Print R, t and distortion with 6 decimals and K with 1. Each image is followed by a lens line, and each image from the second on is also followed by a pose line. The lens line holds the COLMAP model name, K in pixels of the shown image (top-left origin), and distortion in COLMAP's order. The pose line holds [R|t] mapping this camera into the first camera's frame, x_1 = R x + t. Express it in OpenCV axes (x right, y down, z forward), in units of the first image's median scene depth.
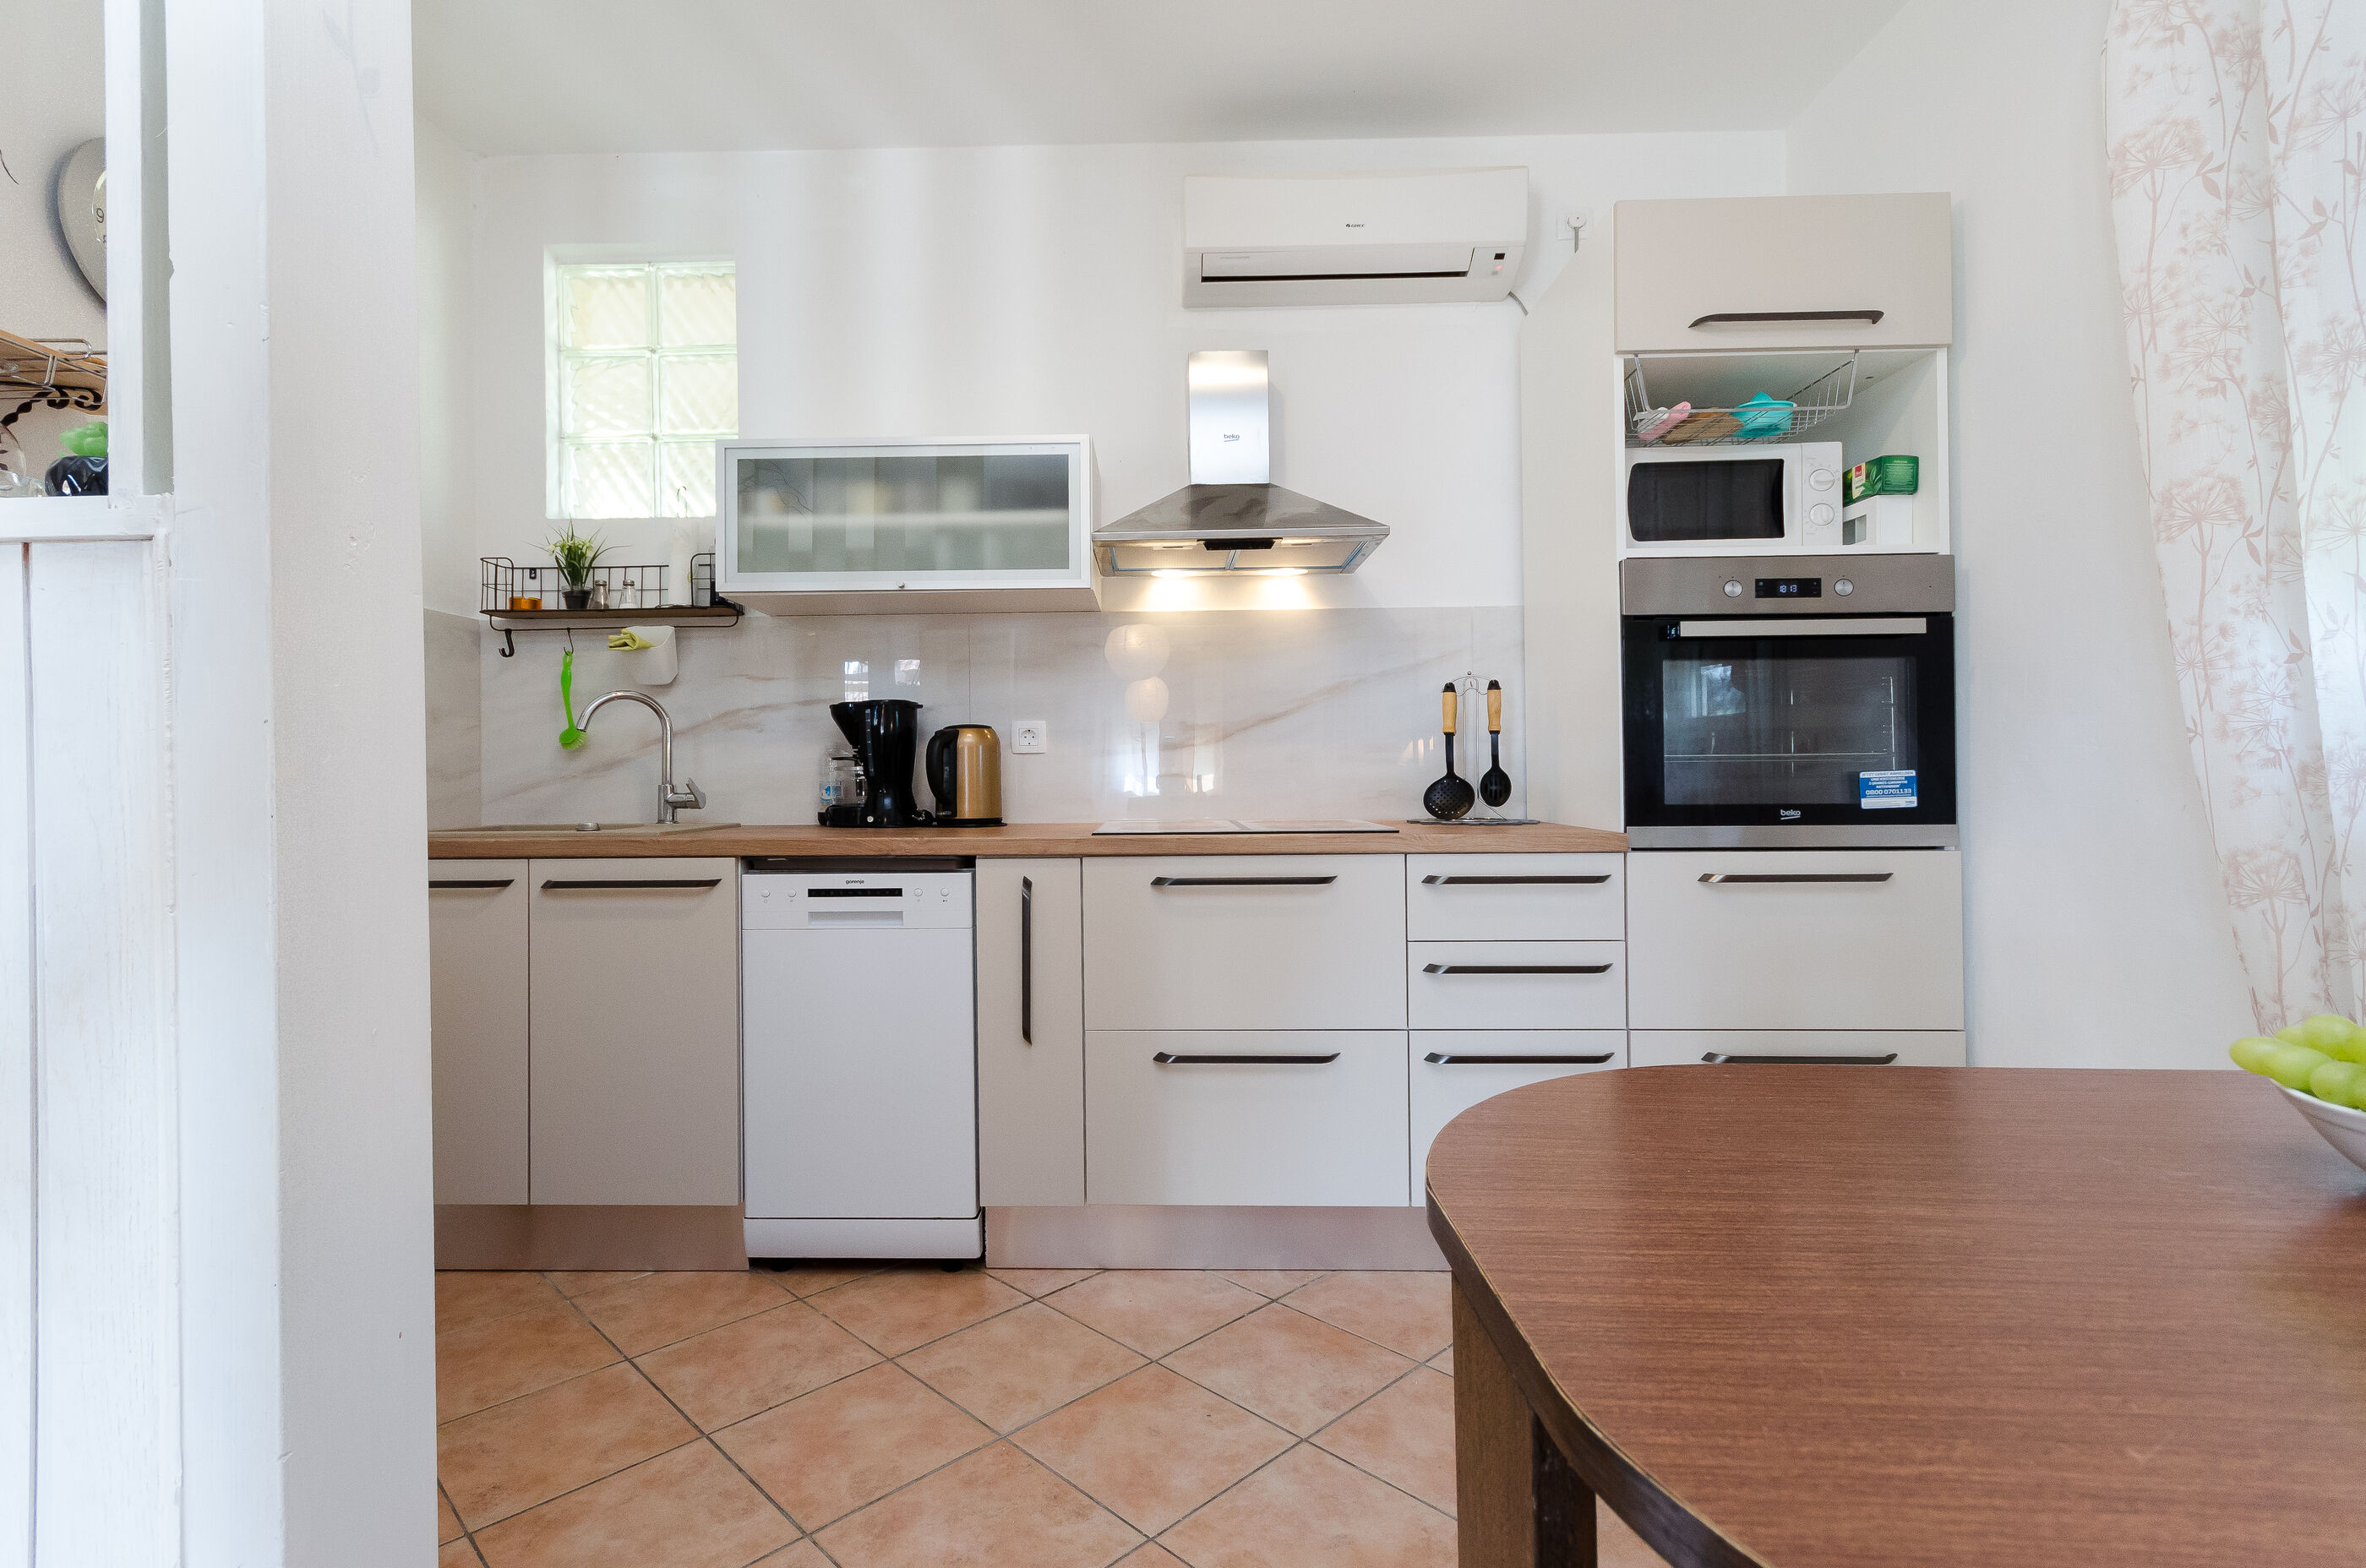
lens RADIAL K [[968.5, 0, 1076.8], [0, 968.5, 762.8], [0, 0, 1]] dist [0.003648, 0.000032]
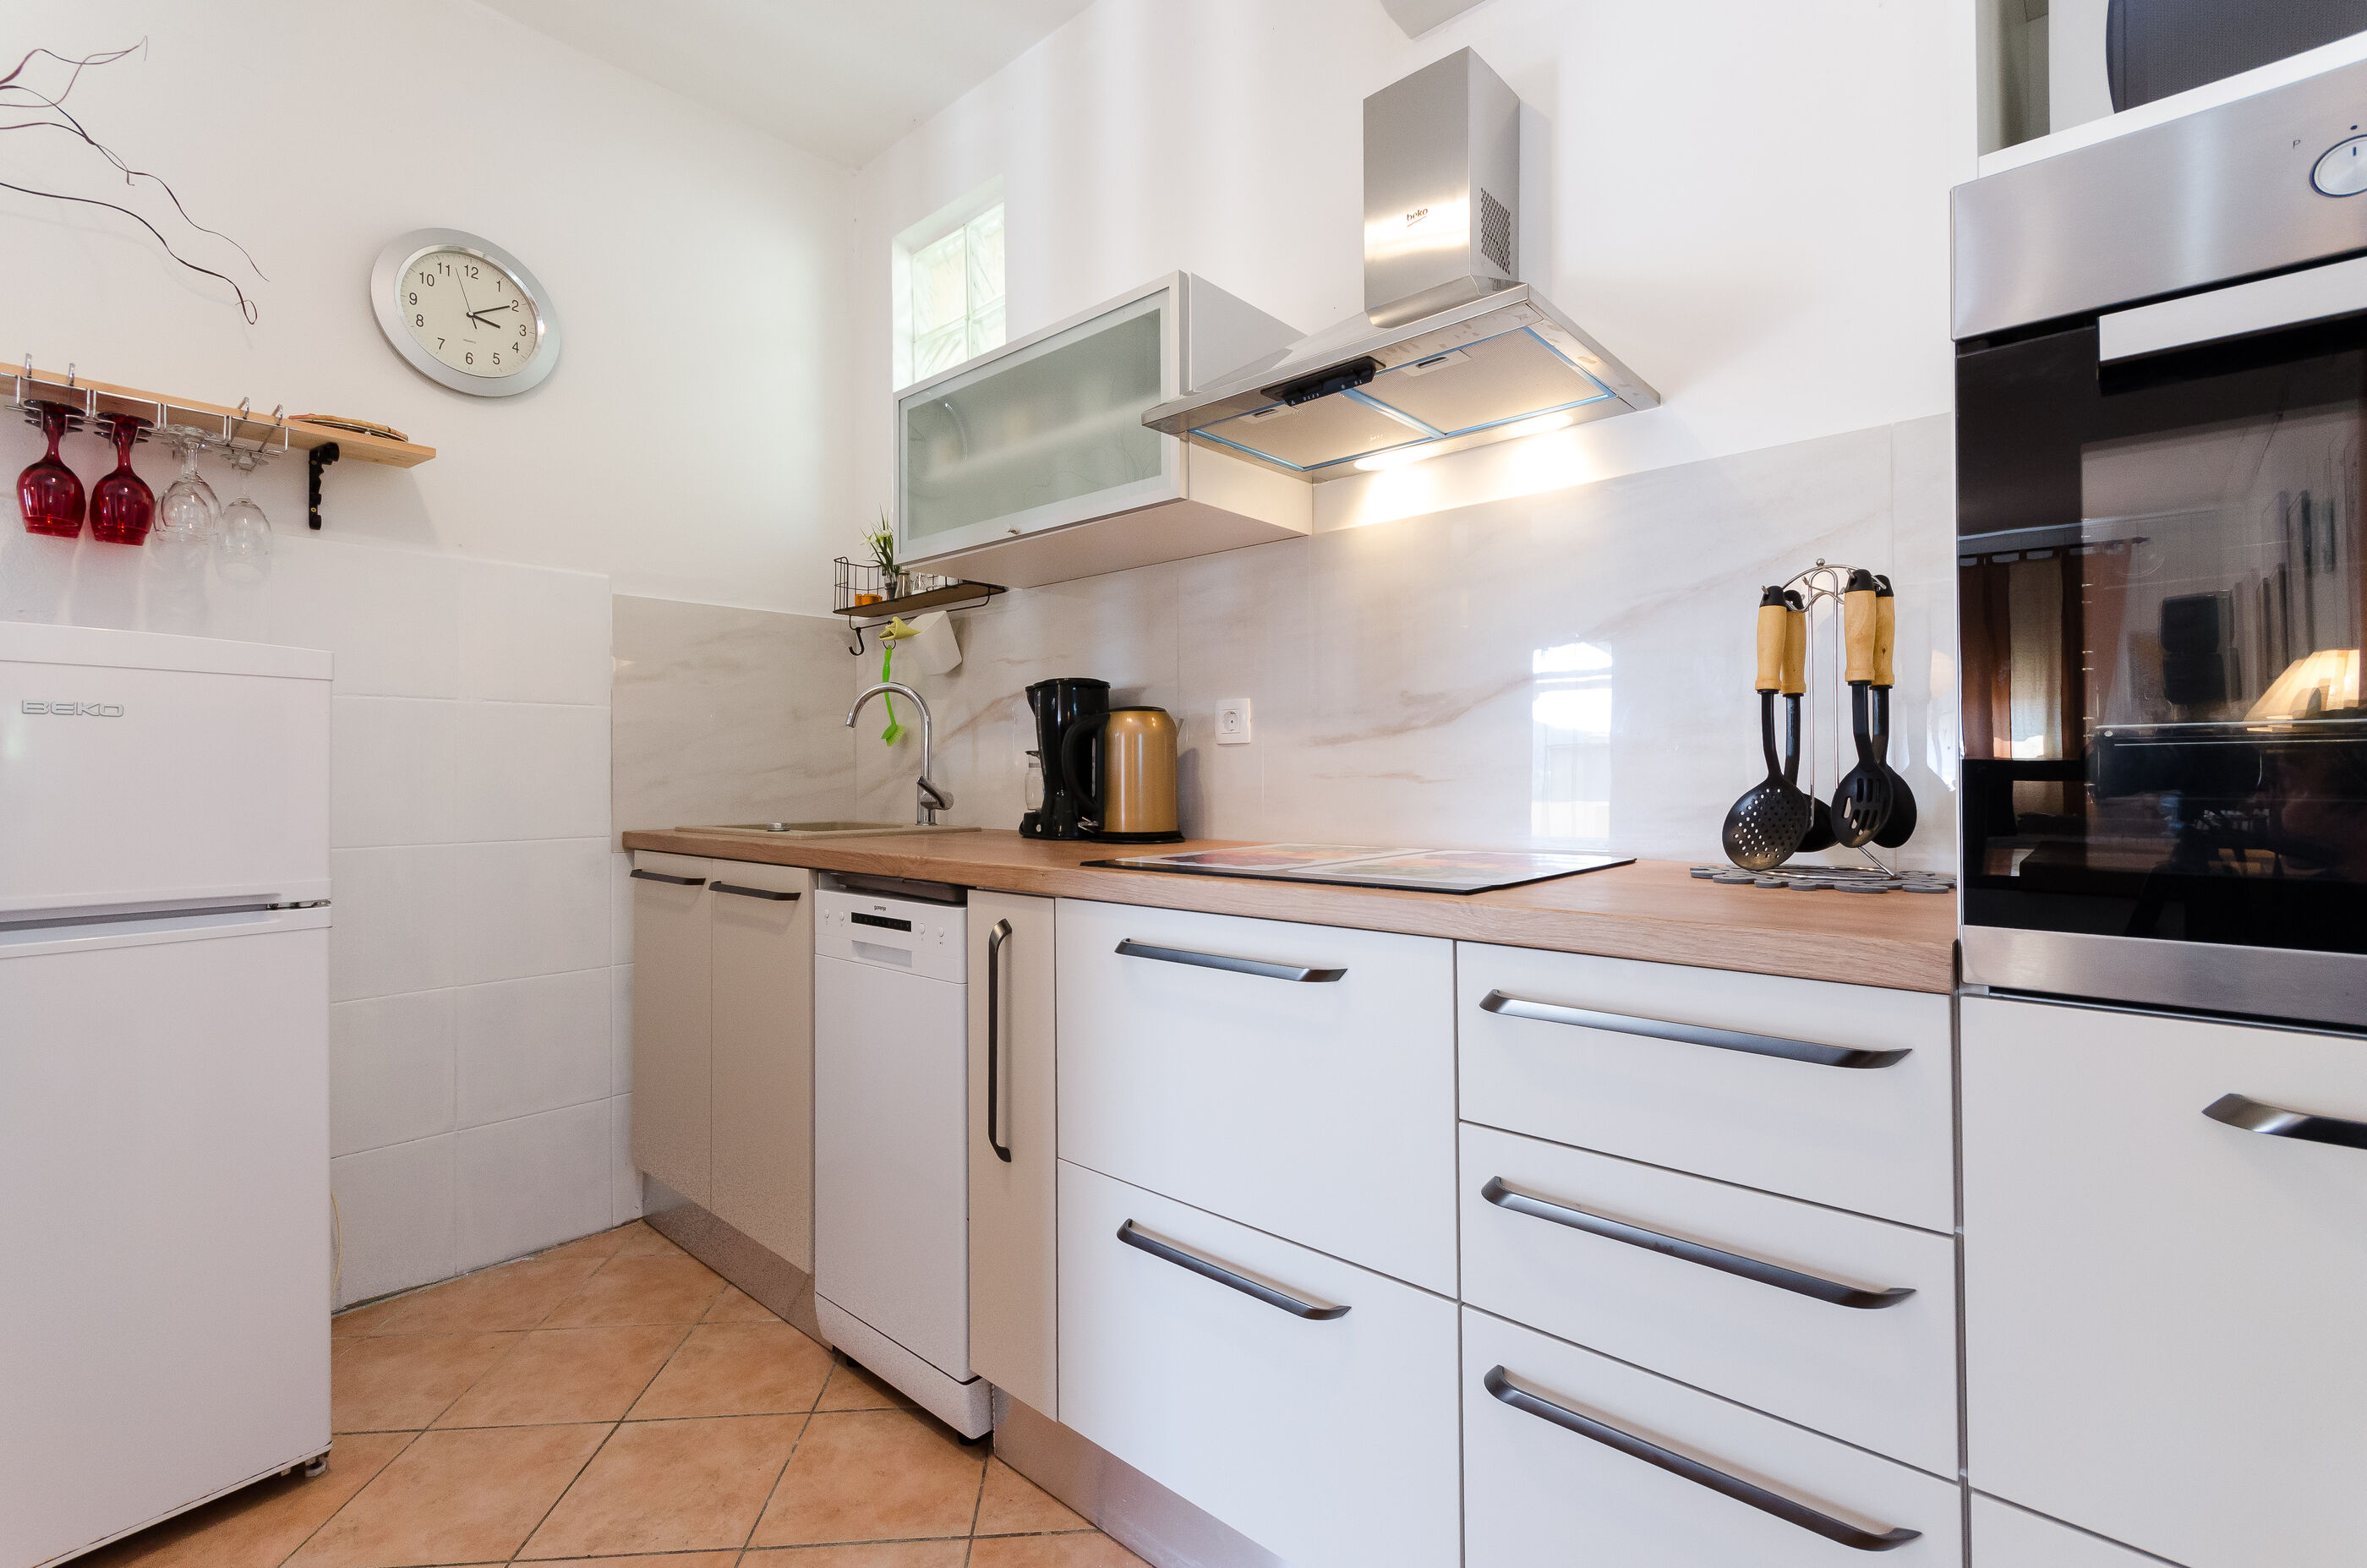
lens RADIAL K [[1034.1, 0, 1185.6], [0, 1034.1, 769.6], [0, 0, 1]] dist [-0.002276, -0.000212]
pose [[0.841163, 0.002947, -0.540773, 0.467665], [0.001291, 0.999971, 0.007457, 0.004618], [0.540780, -0.006971, 0.841135, 0.458729]]
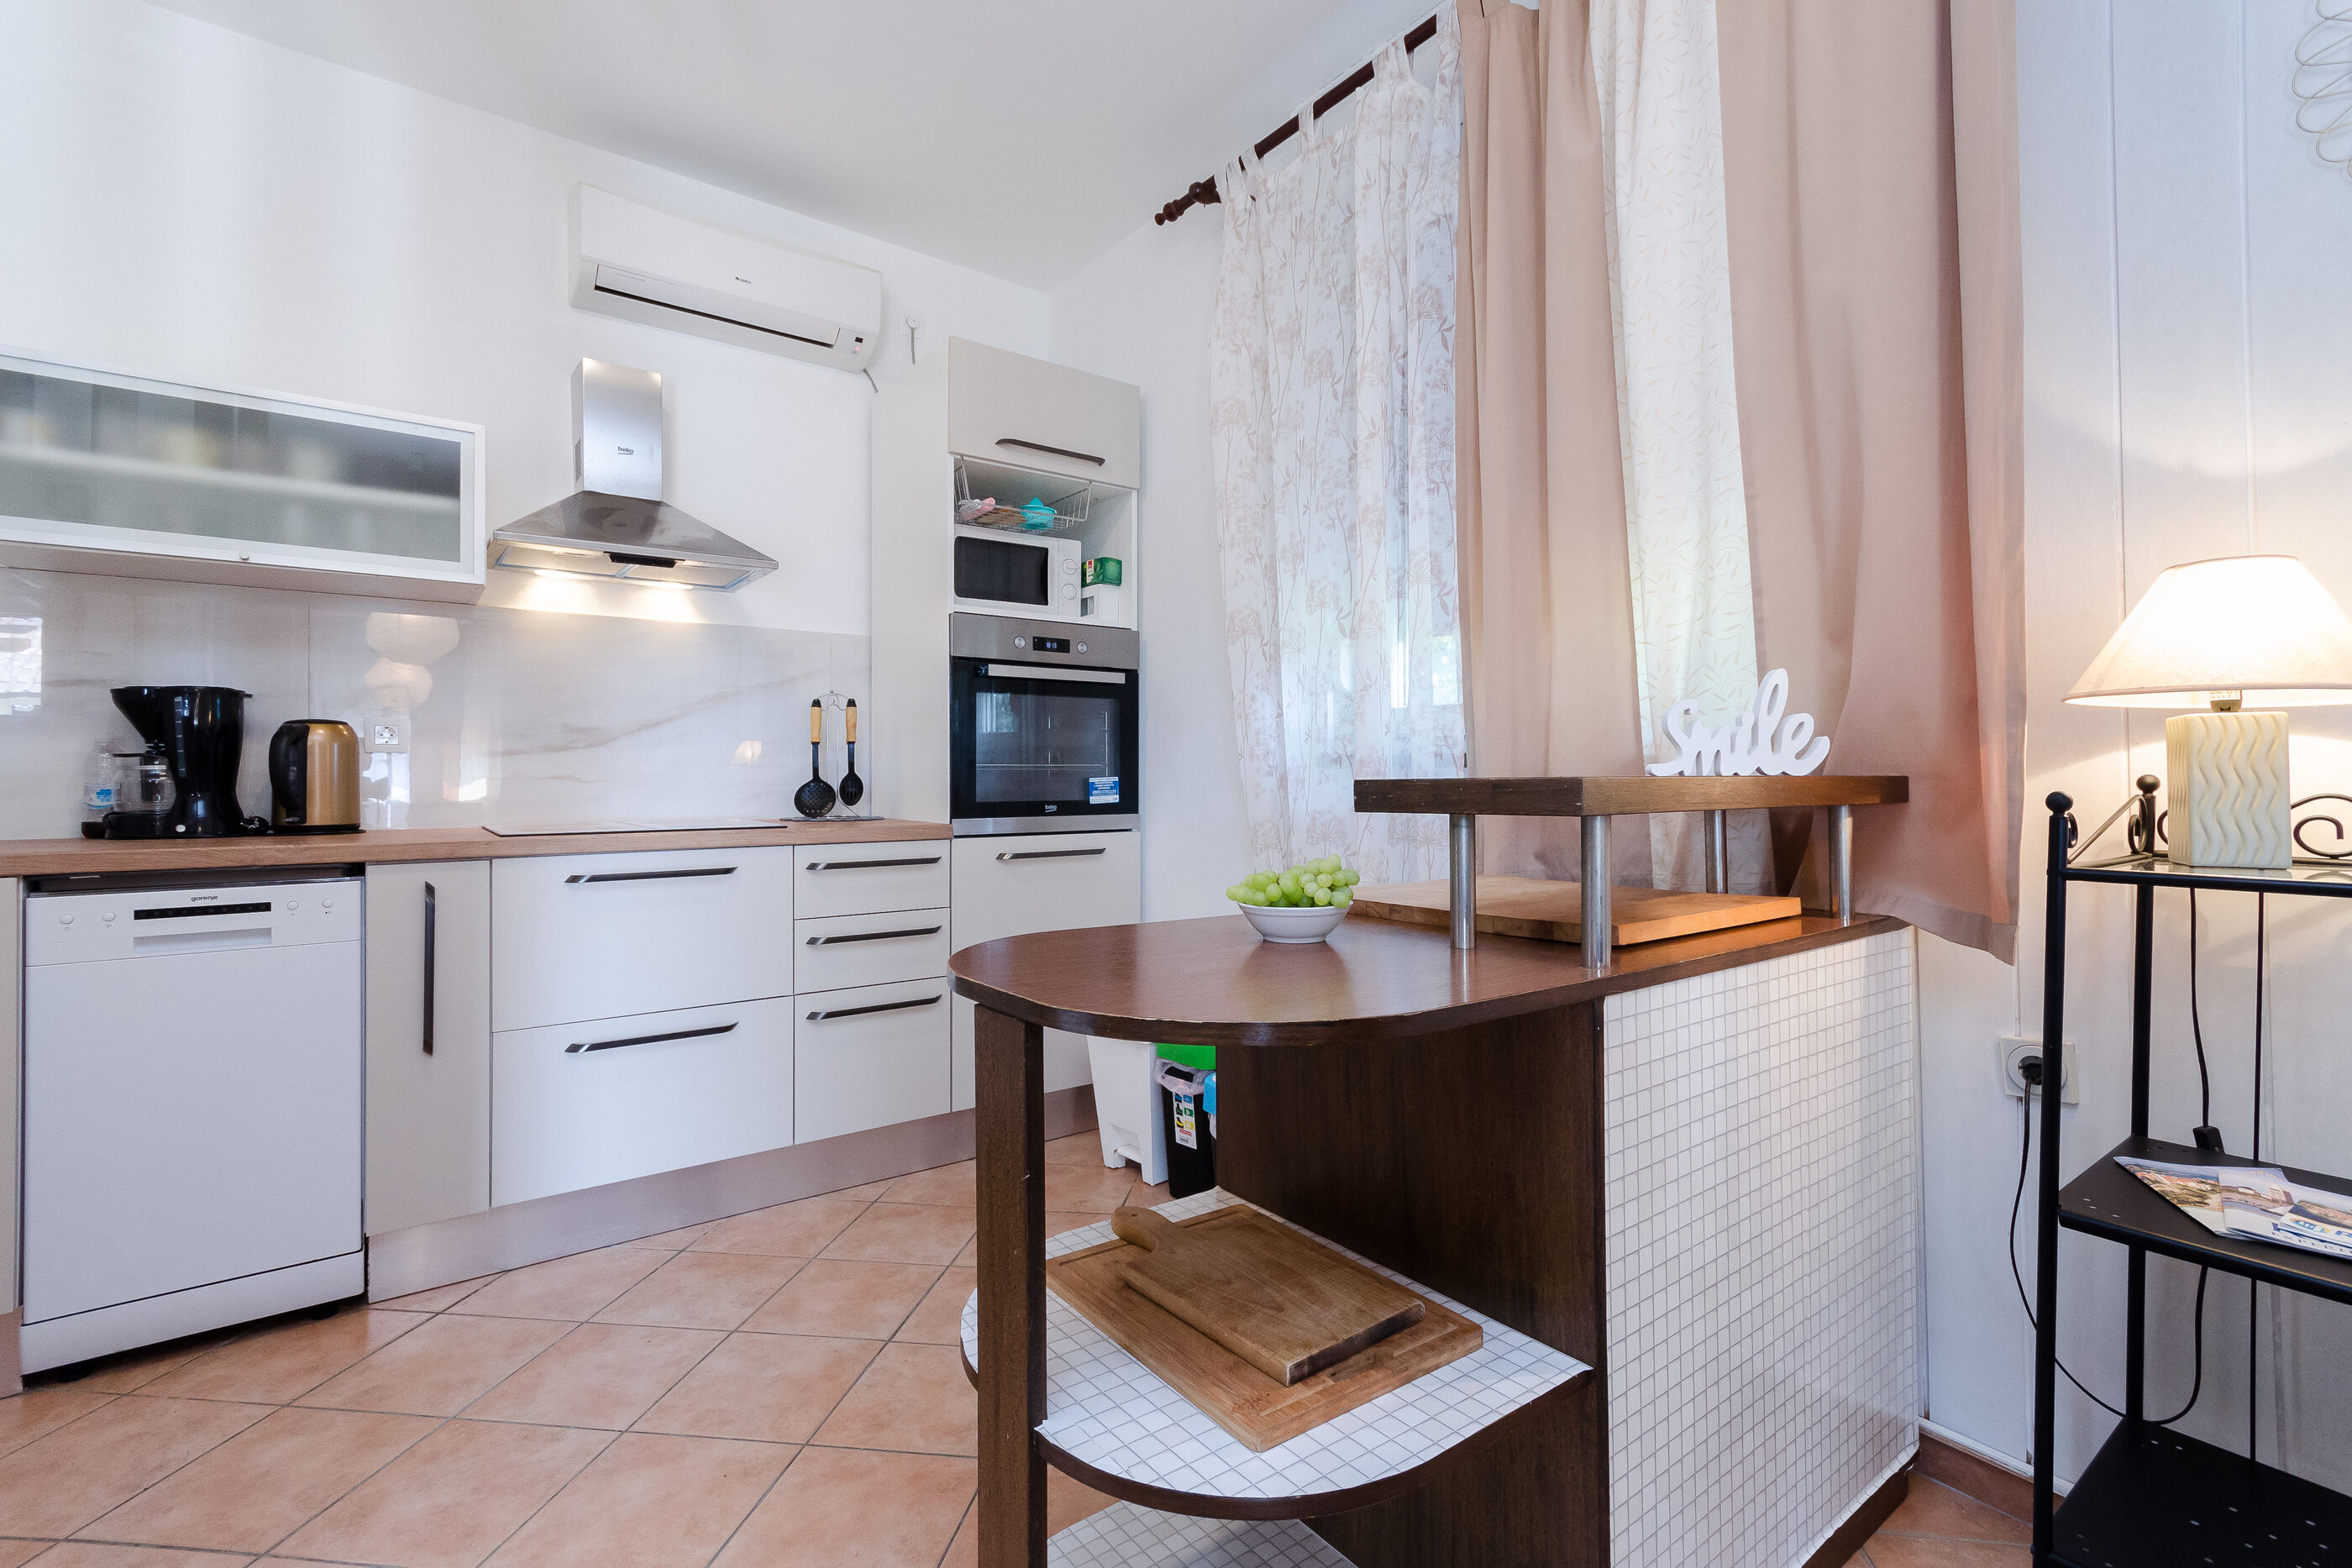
lens RADIAL K [[1056.1, 0, 1176.0], [0, 1056.1, 784.0], [0, 0, 1]] dist [0.001464, 0.000102]
pose [[0.714712, 0.000896, 0.699419, -0.207204], [-0.011942, 0.999869, 0.010922, -0.000188], [-0.699317, -0.016159, 0.714629, -0.218838]]
